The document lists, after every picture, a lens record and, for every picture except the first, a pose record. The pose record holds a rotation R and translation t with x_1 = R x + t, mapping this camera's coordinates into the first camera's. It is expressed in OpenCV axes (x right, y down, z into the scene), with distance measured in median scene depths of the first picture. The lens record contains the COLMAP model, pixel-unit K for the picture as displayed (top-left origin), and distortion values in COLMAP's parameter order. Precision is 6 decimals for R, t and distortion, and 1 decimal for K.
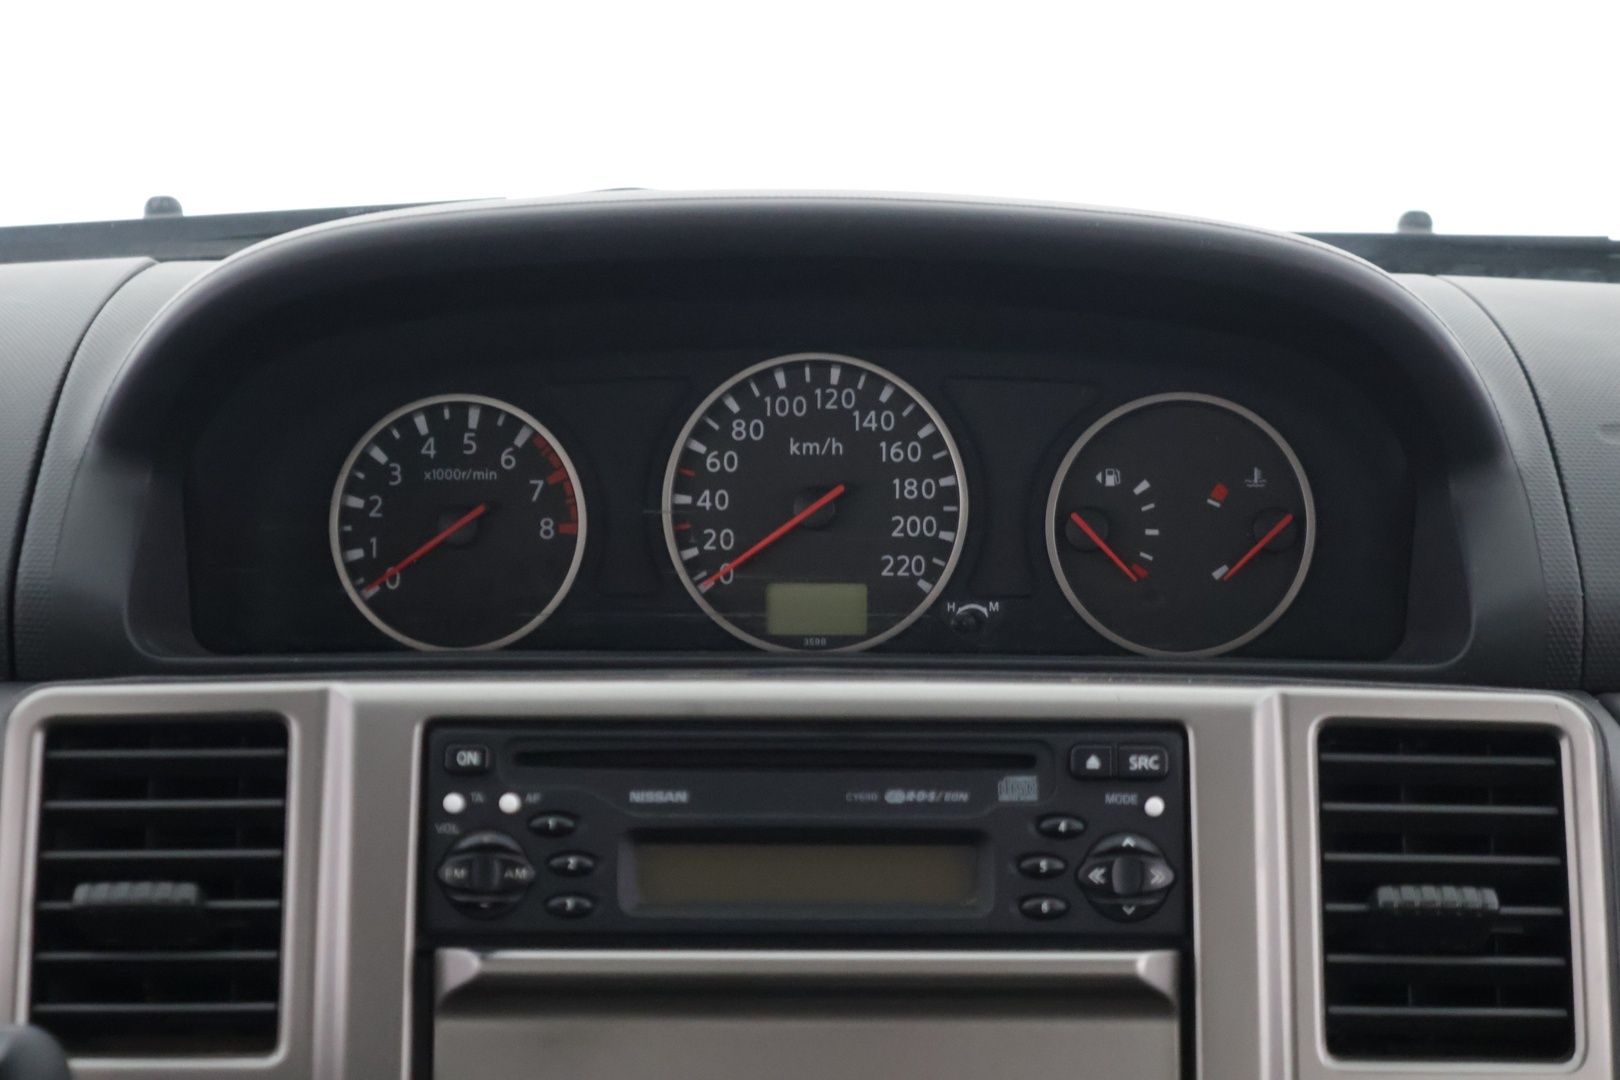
lens RADIAL K [[3225.0, 0, 810.0], [0, 3225.0, 540.0], [0, 0, 1]] dist [0.022524, -0.138976]
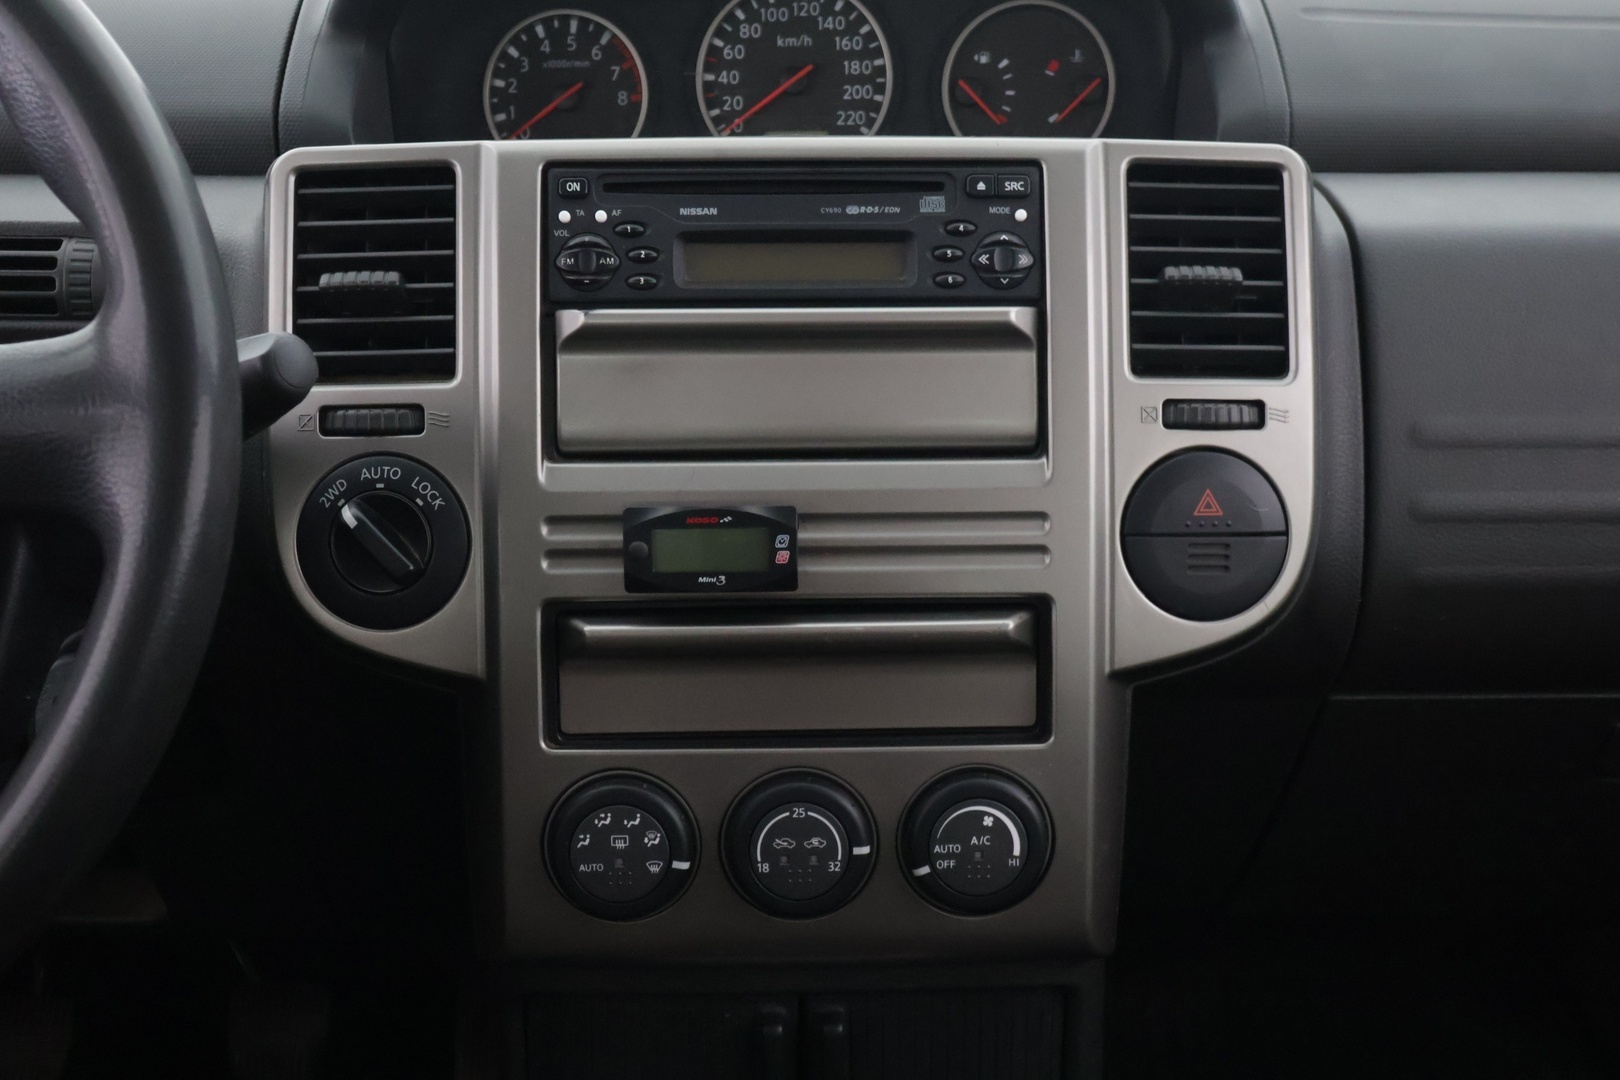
lens RADIAL K [[1872.2, 0, 801.2], [0, 1872.2, 535.9], [0, 0, 1]] dist [0.002248, 0.008614]
pose [[0.999879, -0.012727, 0.008999, -0.007902], [0.011334, 0.989974, 0.140792, 0.106339], [-0.010701, -0.140672, 0.989998, 0.095414]]
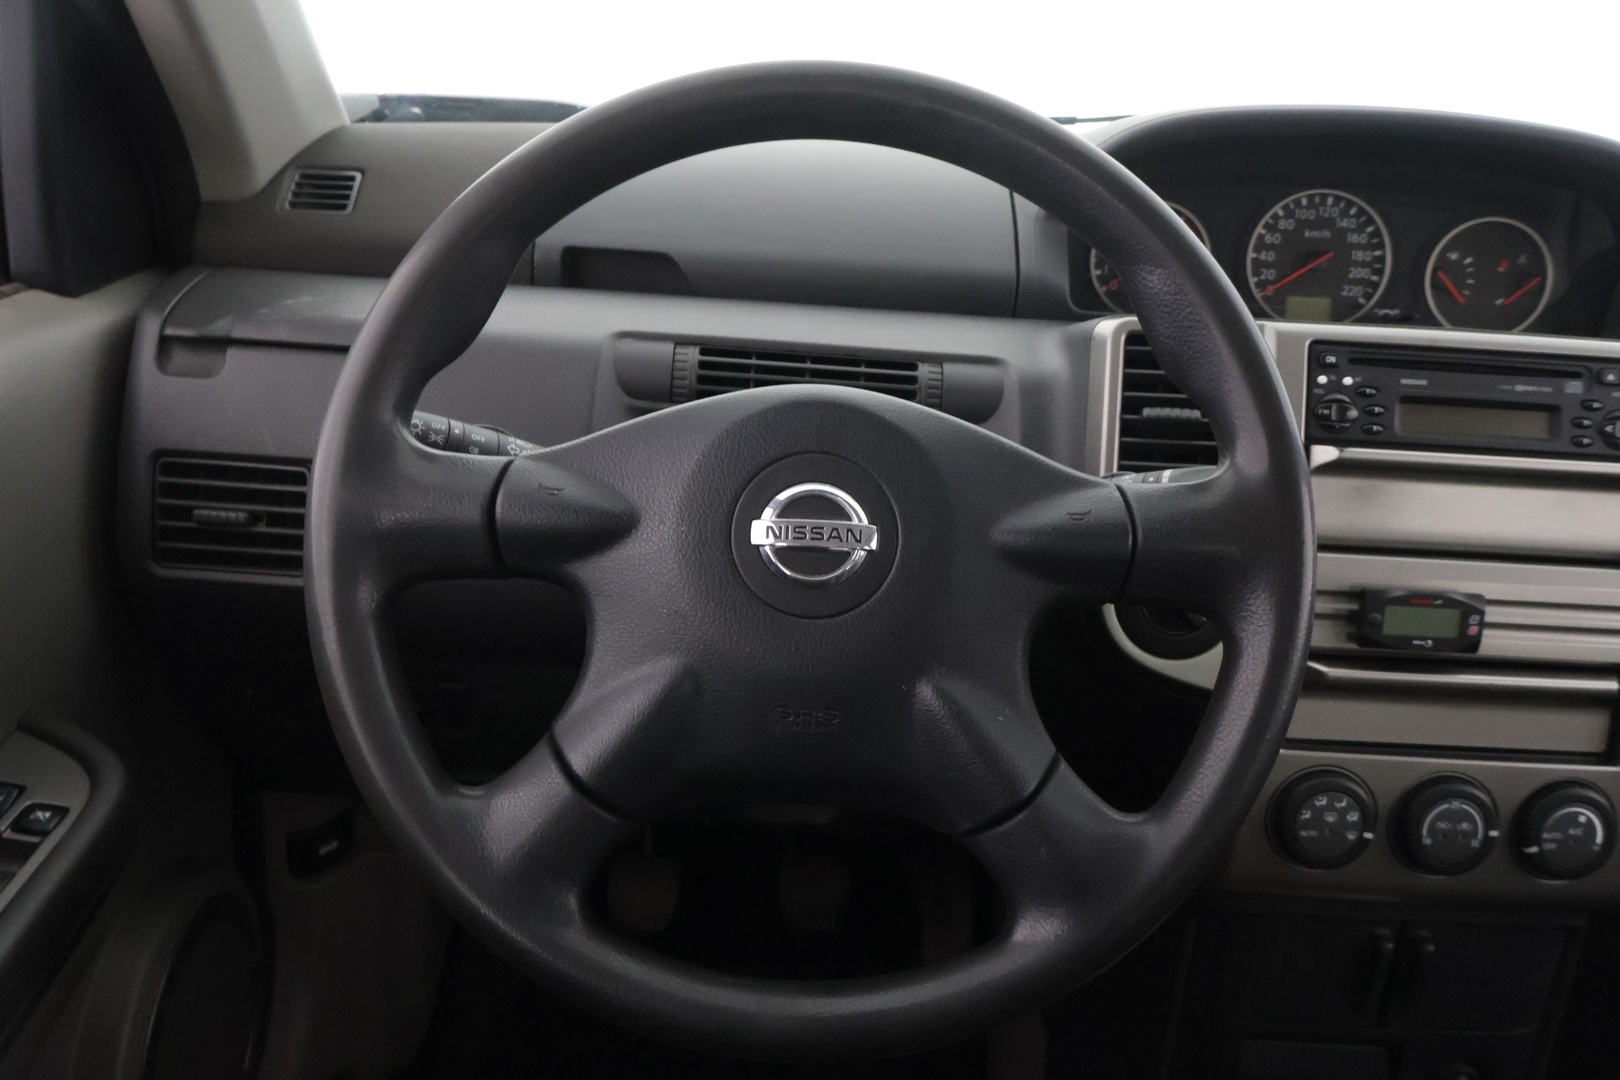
lens RADIAL K [[1350.7, 0, 810.0], [0, 1350.7, 540.0], [0, 0, 1]] dist [0.000277, -0.002614]
pose [[0.998485, 0.052330, 0.016999, -0.460687], [-0.054468, 0.983805, 0.170765, 0.050332], [-0.007787, -0.171432, 0.985165, 0.081016]]
